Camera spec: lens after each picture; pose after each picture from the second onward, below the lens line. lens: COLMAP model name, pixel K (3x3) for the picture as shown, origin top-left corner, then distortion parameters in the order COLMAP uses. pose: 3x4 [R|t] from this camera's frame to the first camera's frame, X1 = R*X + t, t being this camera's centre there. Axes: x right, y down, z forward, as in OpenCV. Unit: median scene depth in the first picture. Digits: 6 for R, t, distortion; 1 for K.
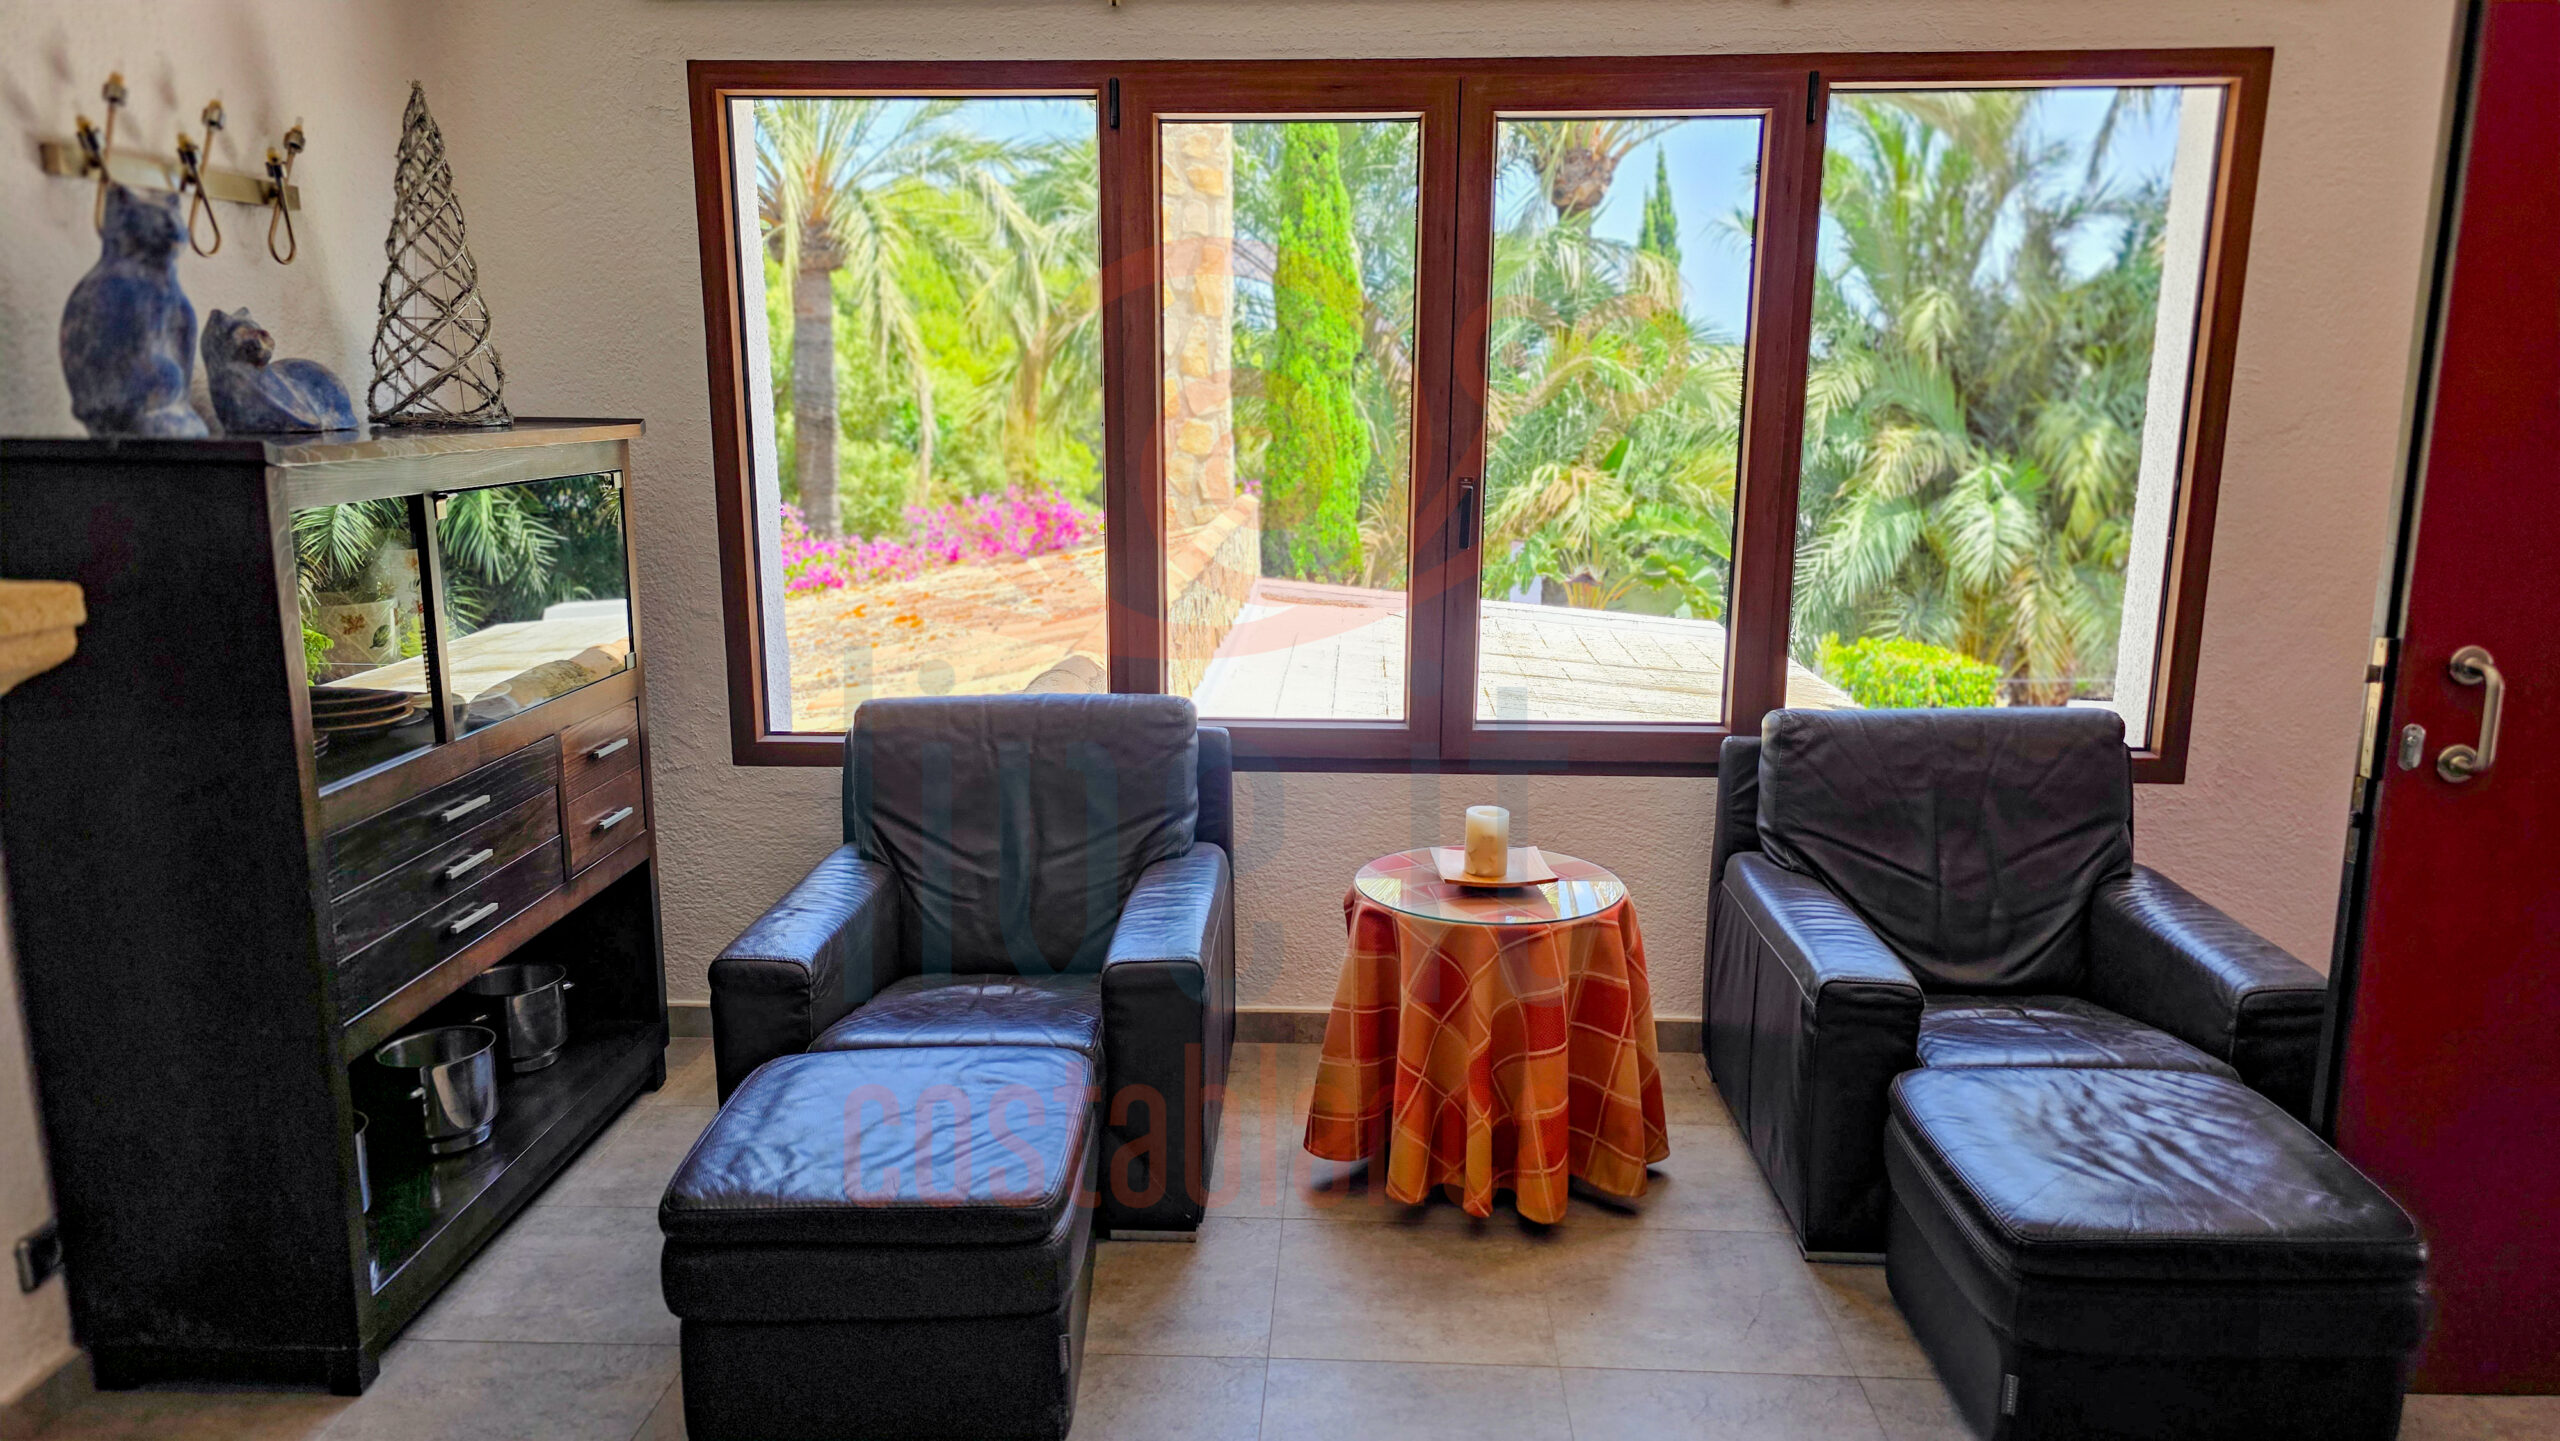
lens RADIAL K [[1723.6, 0, 1287.9], [0, 1723.6, 743.6], [0, 0, 1]] dist [0.047564, -0.034243]
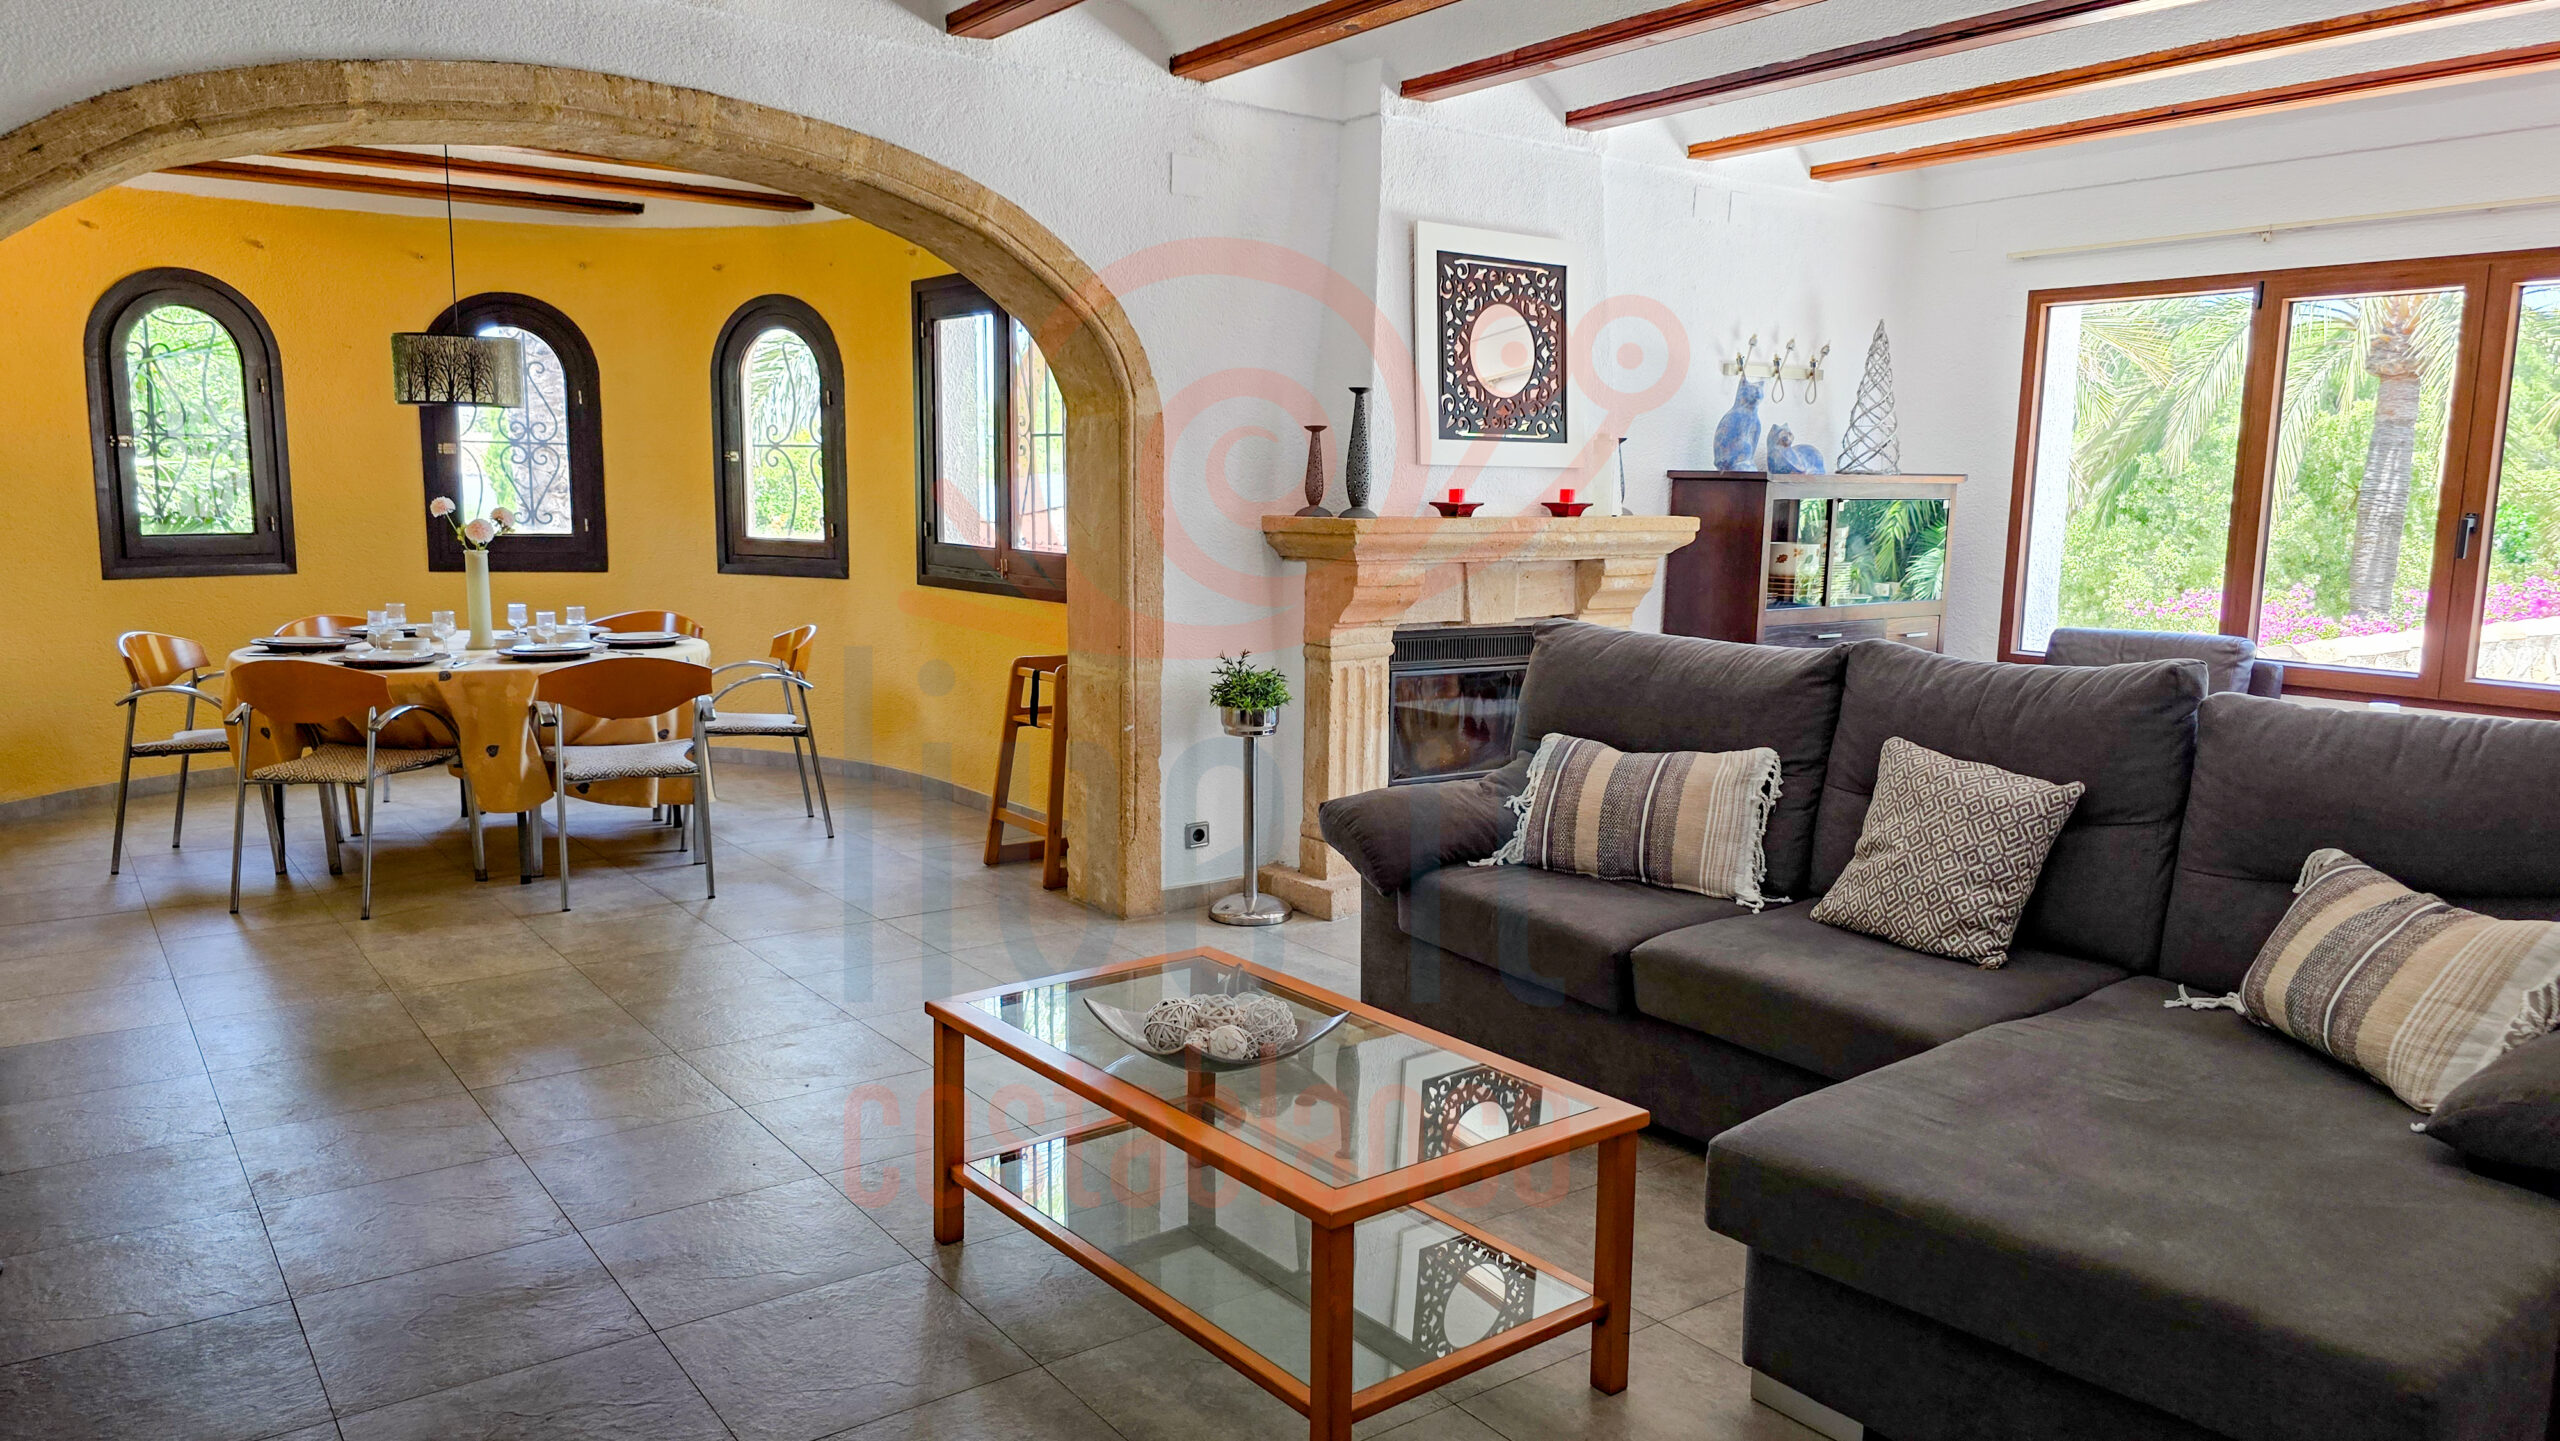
lens RADIAL K [[1723.6, 0, 1279.2], [0, 1723.6, 725.7], [0, 0, 1]] dist [0.047564, -0.034243]
pose [[0.625829, 0.119806, -0.770704, 0.806170], [-0.174230, 0.984637, 0.011583, 0.240648], [0.760251, 0.127031, 0.637088, -0.942305]]
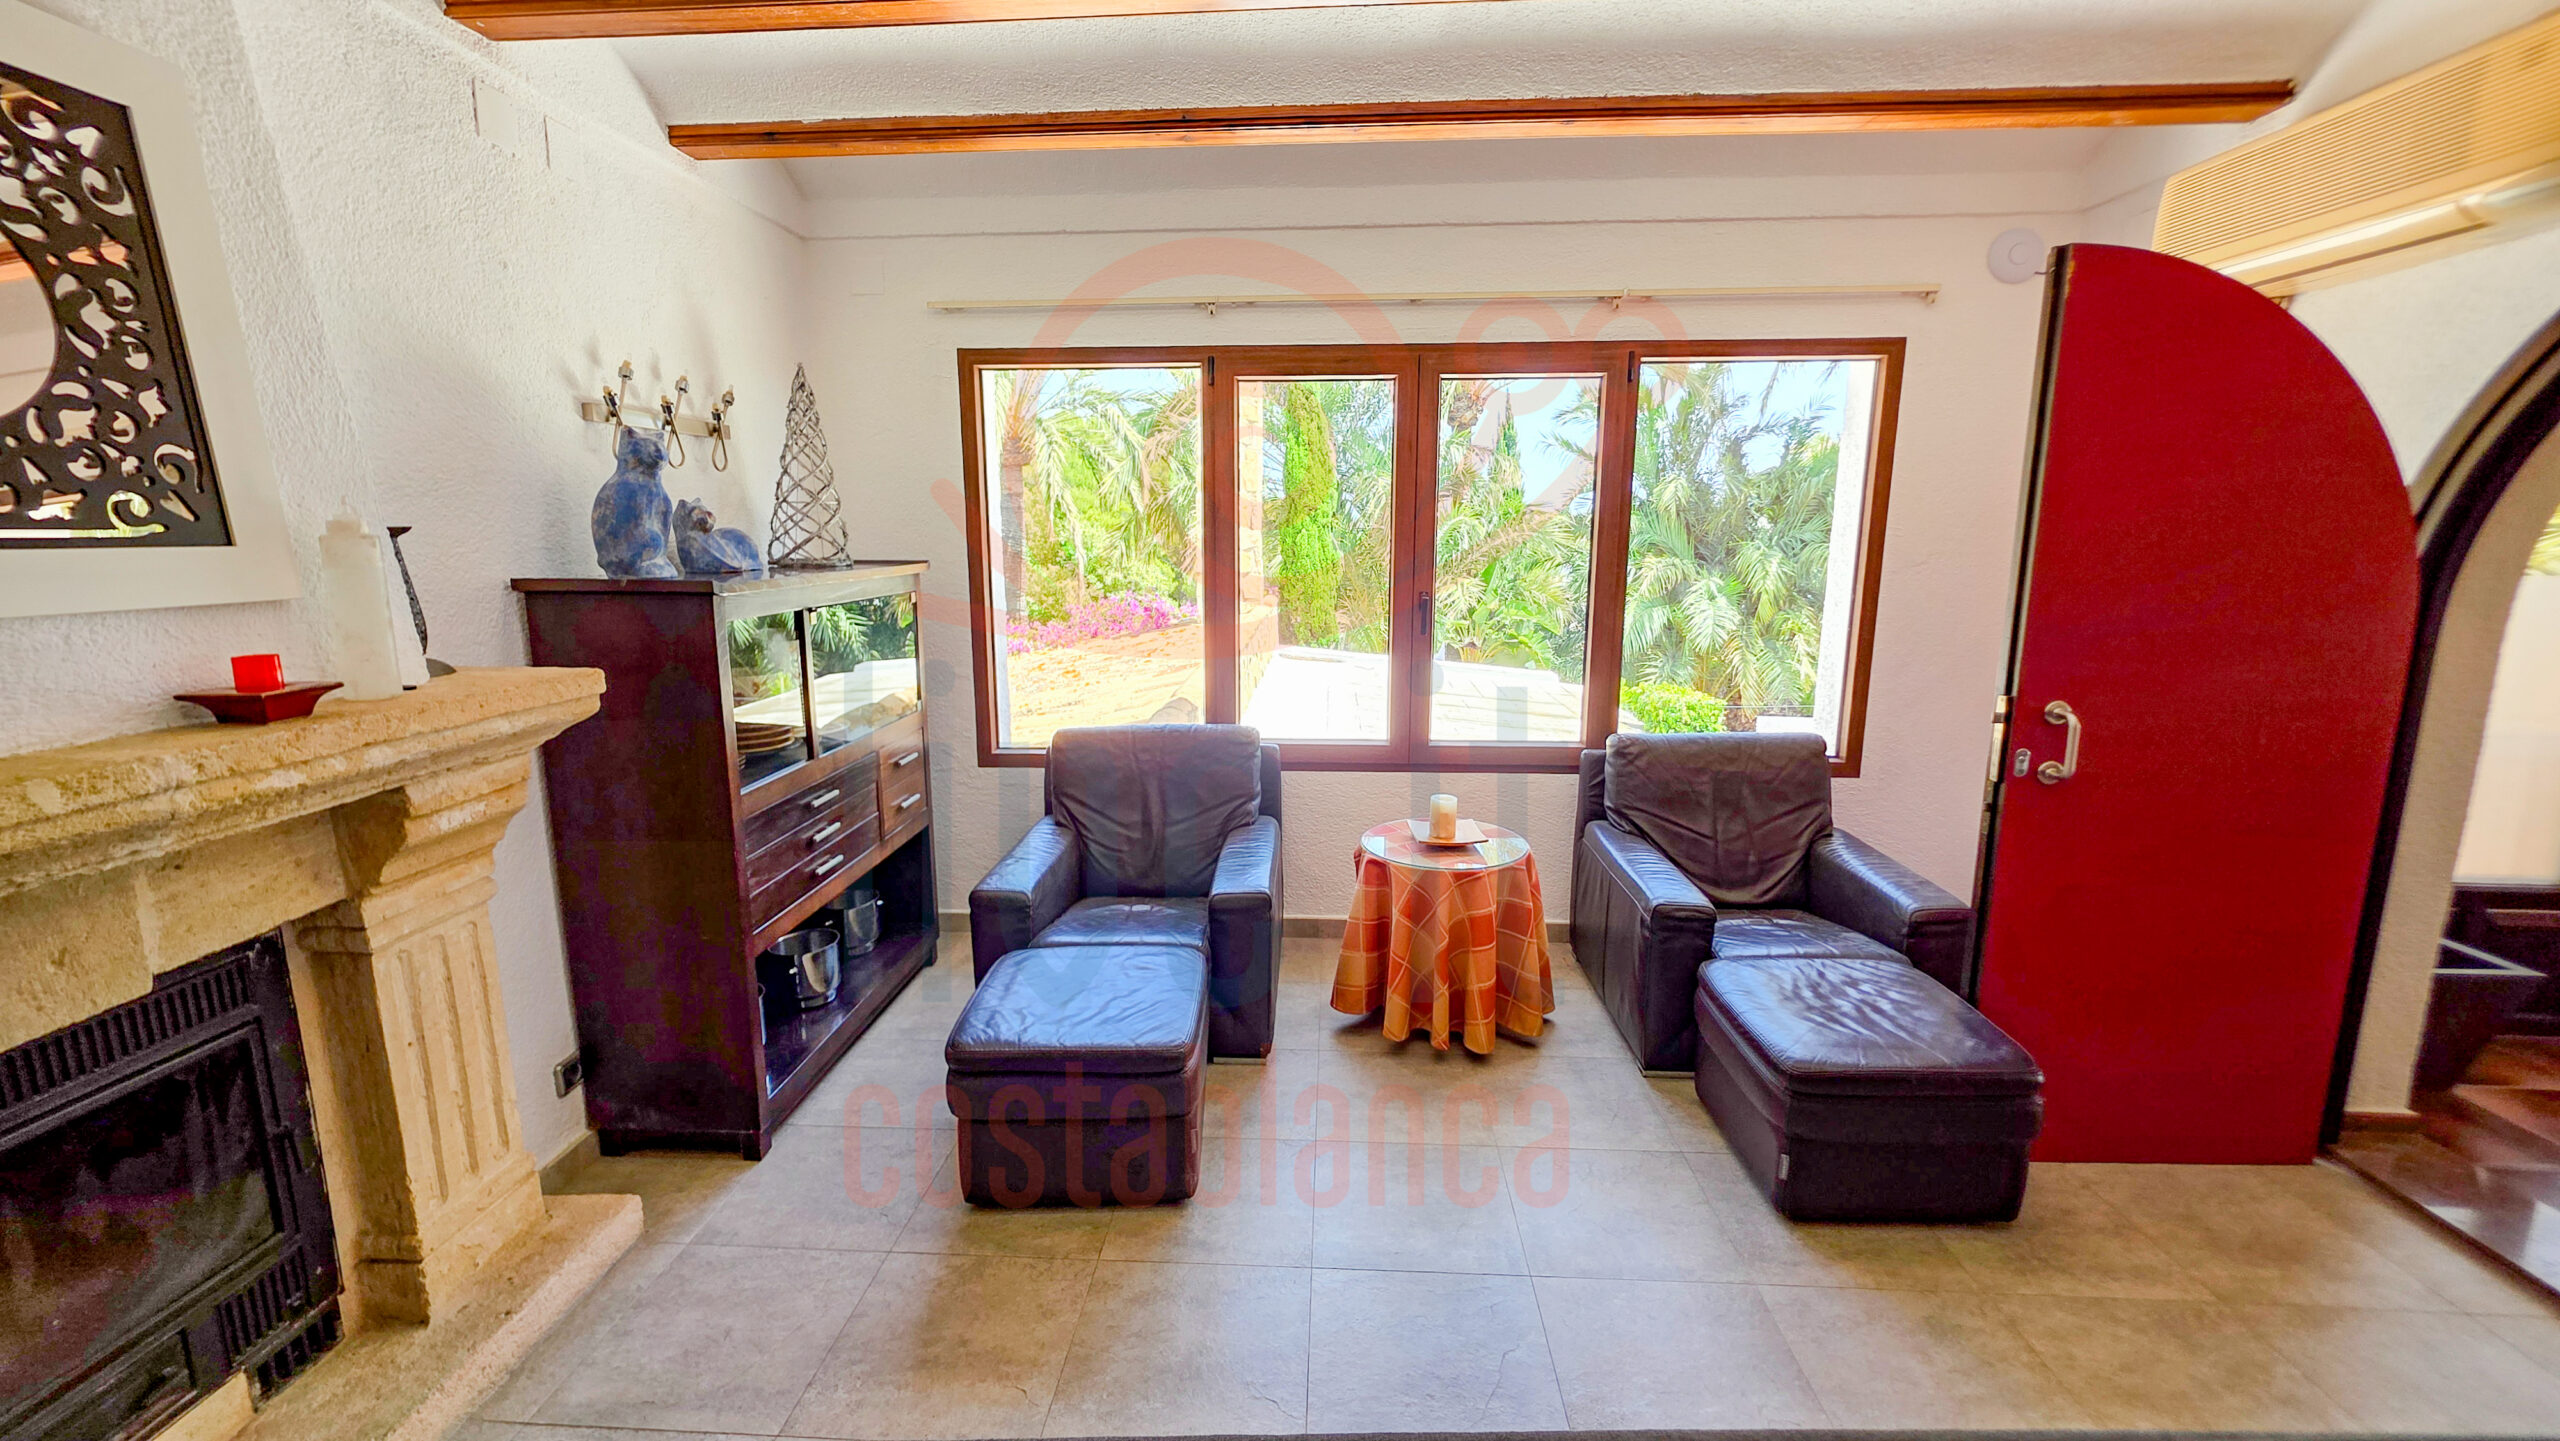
lens RADIAL K [[1025.5, 0, 1279.1], [0, 1025.5, 710.9], [0, 0, 1]] dist [-0.000028, 0.000202]
pose [[0.999962, -0.002082, -0.008433, -0.032338], [0.001828, 0.999548, -0.029998, -0.014931], [0.008492, 0.029981, 0.999514, 0.029307]]
